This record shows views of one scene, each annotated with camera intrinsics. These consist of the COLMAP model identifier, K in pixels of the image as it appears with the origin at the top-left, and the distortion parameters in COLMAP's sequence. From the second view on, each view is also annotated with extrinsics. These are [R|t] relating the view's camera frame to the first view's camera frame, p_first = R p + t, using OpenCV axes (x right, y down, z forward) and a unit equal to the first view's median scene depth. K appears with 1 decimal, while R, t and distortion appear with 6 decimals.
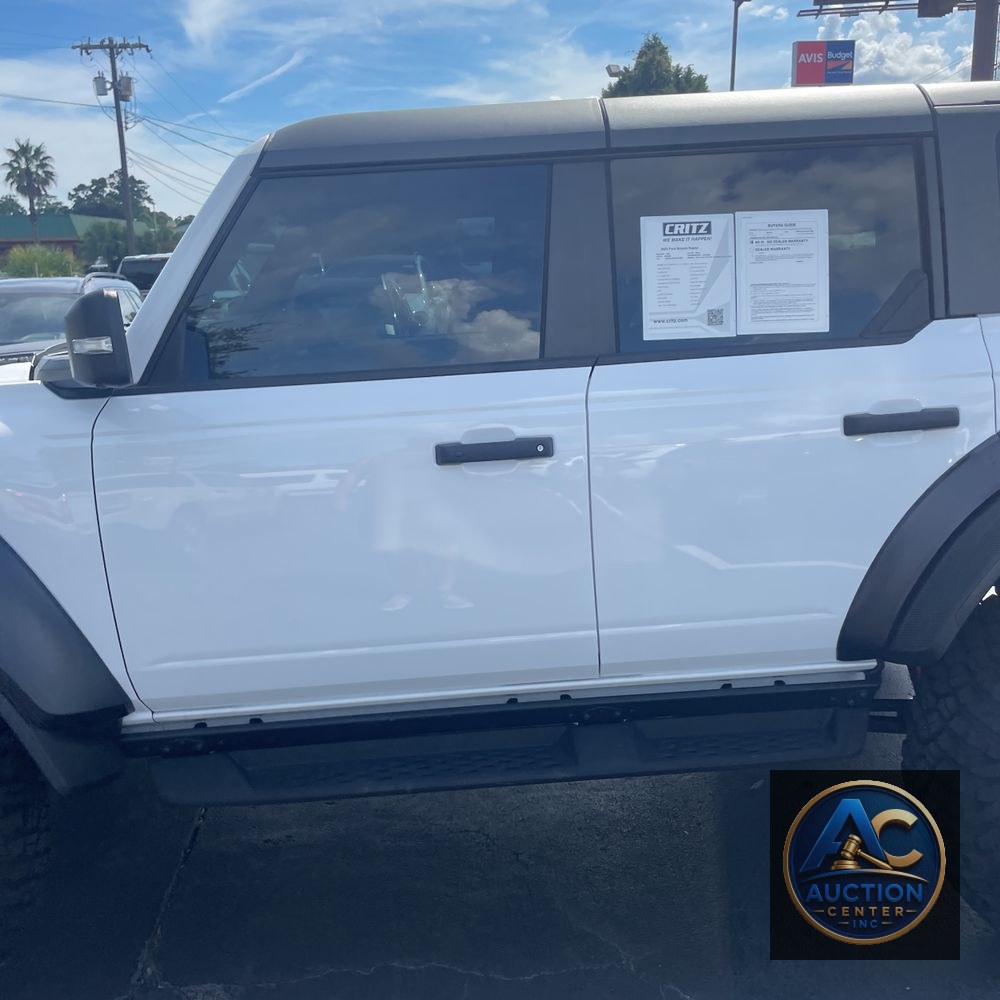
lens RADIAL K [[1027.3, 0, 498.9], [0, 1027.3, 472.1], [0, 0, 1]] dist [0.105860, -0.134503]
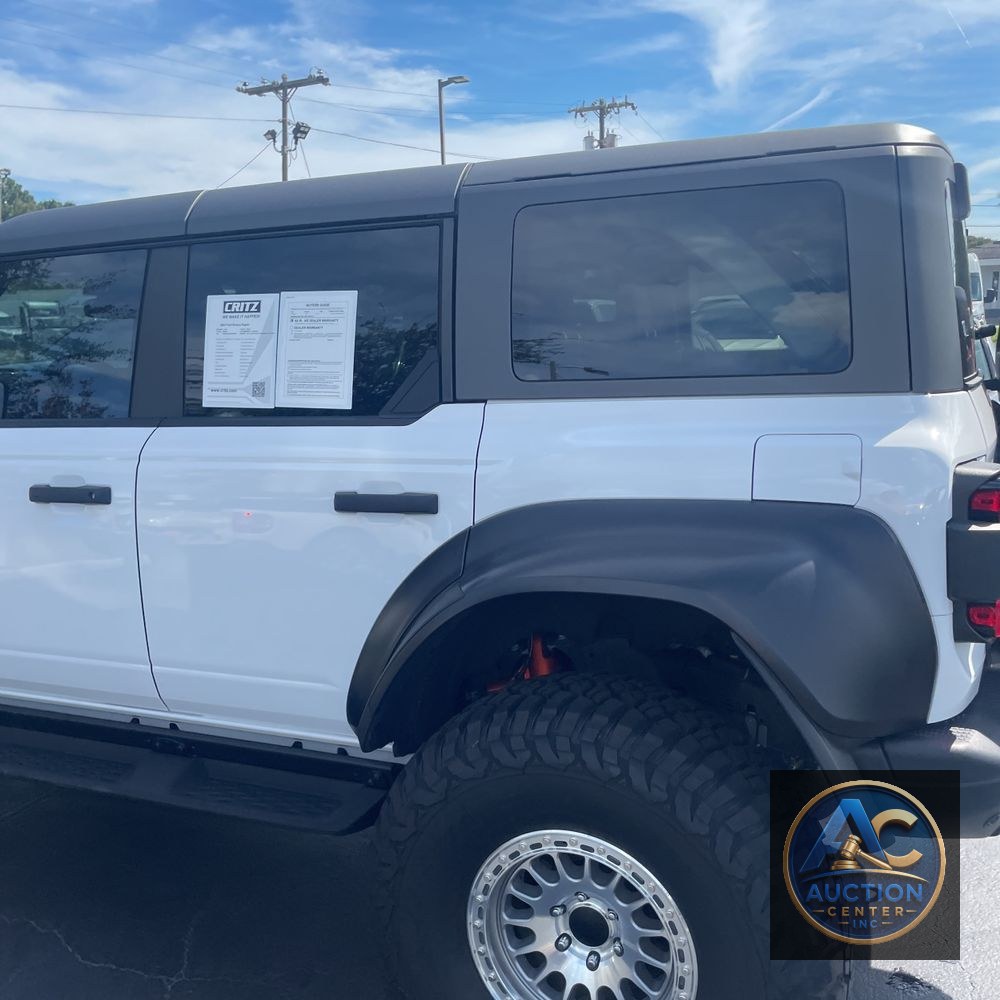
lens RADIAL K [[1037.6, 0, 502.0], [0, 1037.6, 480.6], [0, 0, 1]] dist [0.104261, -0.154941]
pose [[0.884355, 0.084090, -0.459178, 0.068979], [-0.098424, 0.995118, -0.007323, -0.005377], [0.456320, 0.051670, 0.888314, 0.011960]]
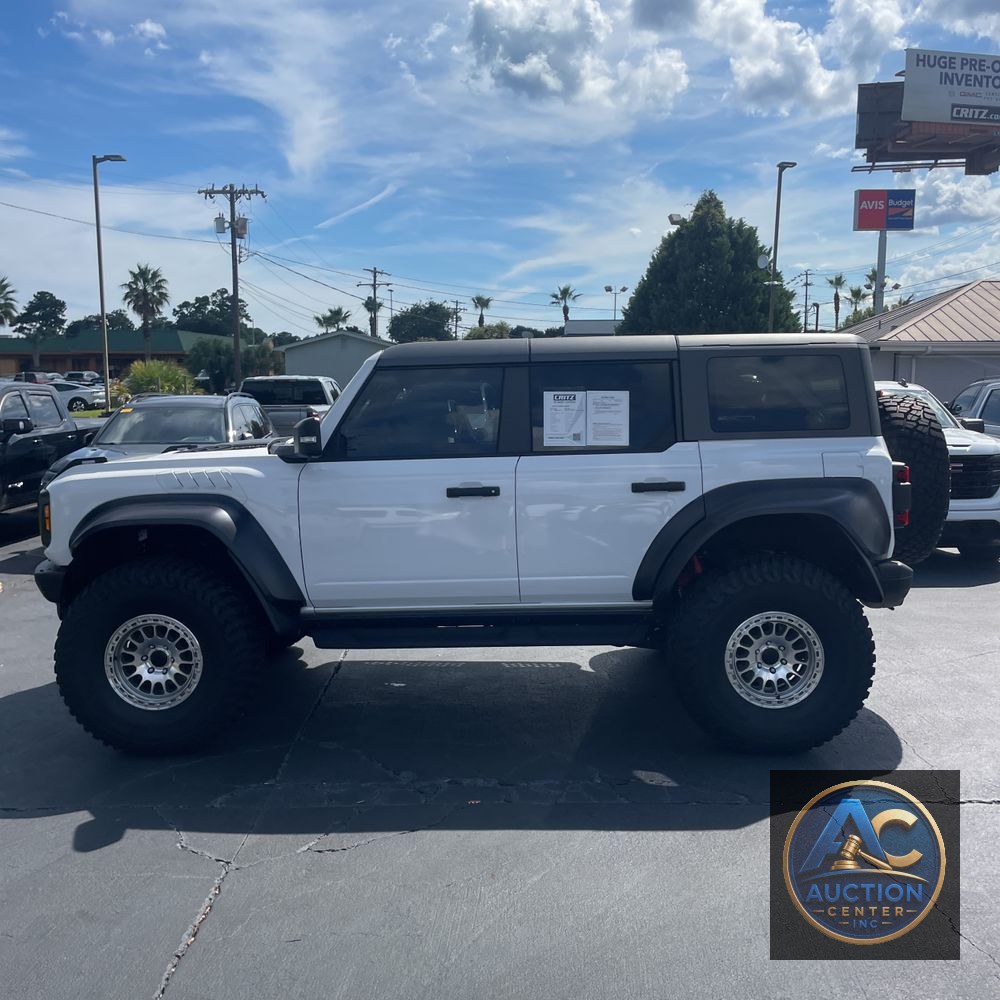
lens RADIAL K [[1037.6, 0, 502.0], [0, 1037.6, 480.6], [0, 0, 1]] dist [0.104261, -0.154941]
pose [[0.996959, 0.037696, -0.068200, 0.015145], [-0.044642, 0.993640, -0.103373, 0.013183], [0.063869, 0.106103, 0.992302, -0.088624]]
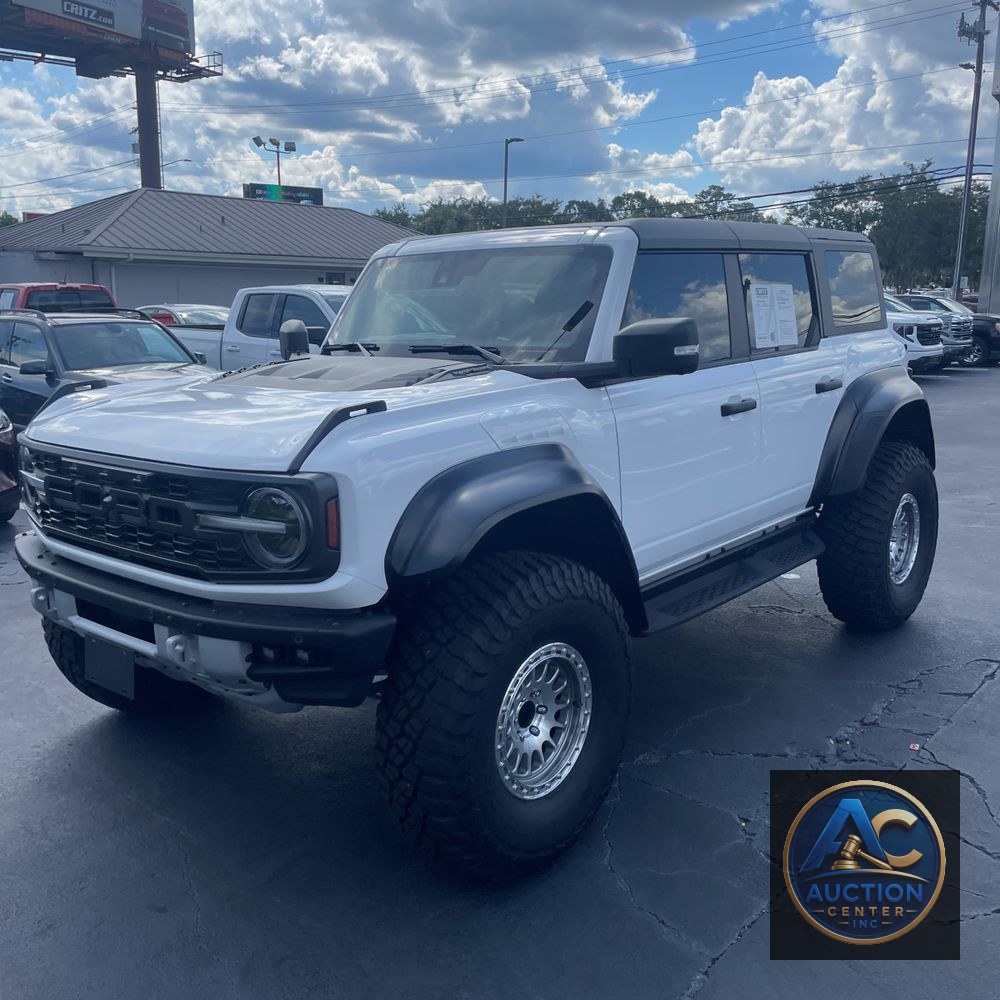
lens RADIAL K [[1037.6, 0, 502.0], [0, 1037.6, 480.6], [0, 0, 1]] dist [0.104261, -0.154941]
pose [[0.694301, -0.089481, 0.714100, -0.115813], [0.116777, 0.993098, 0.010902, 0.002760], [-0.710147, 0.075821, 0.699958, 0.000500]]
